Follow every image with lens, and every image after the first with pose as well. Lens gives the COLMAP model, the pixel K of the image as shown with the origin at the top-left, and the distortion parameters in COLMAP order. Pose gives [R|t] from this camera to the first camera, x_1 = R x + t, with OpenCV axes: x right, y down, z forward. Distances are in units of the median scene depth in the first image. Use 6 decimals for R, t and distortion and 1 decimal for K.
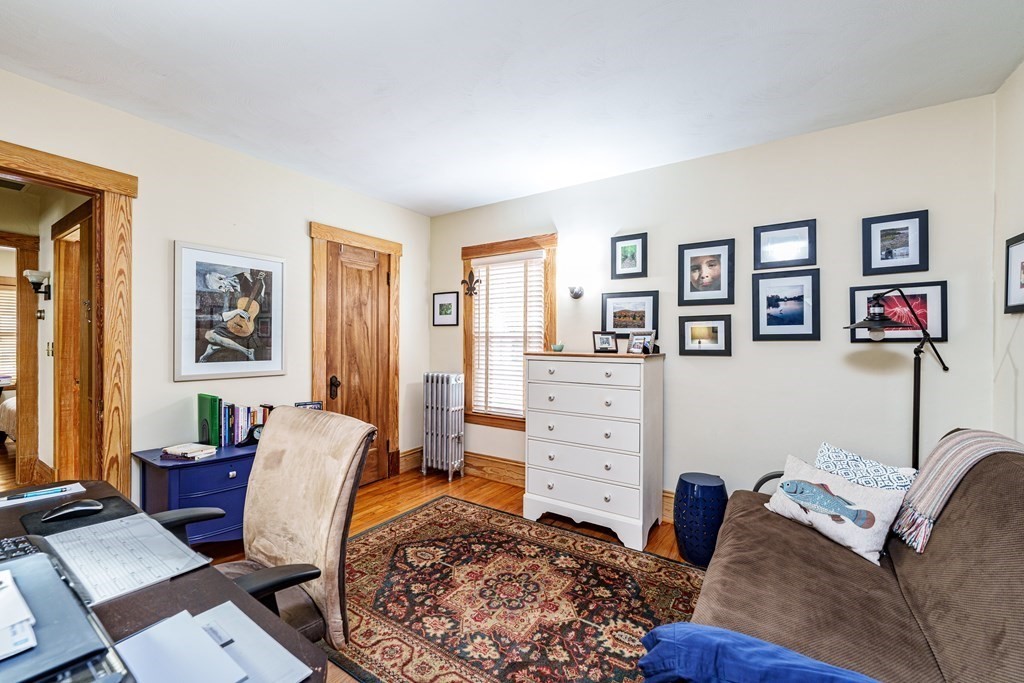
lens RADIAL K [[421.2, 0, 512.6], [0, 421.2, 338.6], [0, 0, 1]] dist [-0.000247, -0.000611]
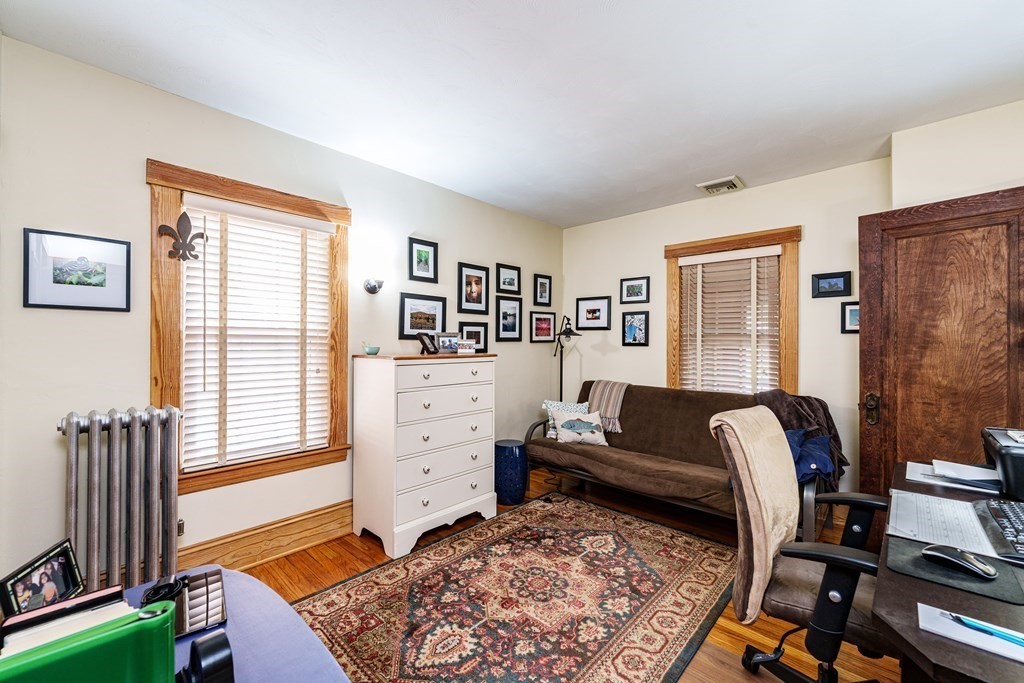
lens RADIAL K [[421.2, 0, 510.7], [0, 421.2, 338.8], [0, 0, 1]] dist [-0.000247, -0.000611]
pose [[0.145418, 0.004195, 0.989361, -0.817590], [-0.007549, 0.999967, -0.003130, -0.000817], [-0.989341, -0.007014, 0.145445, 0.721195]]
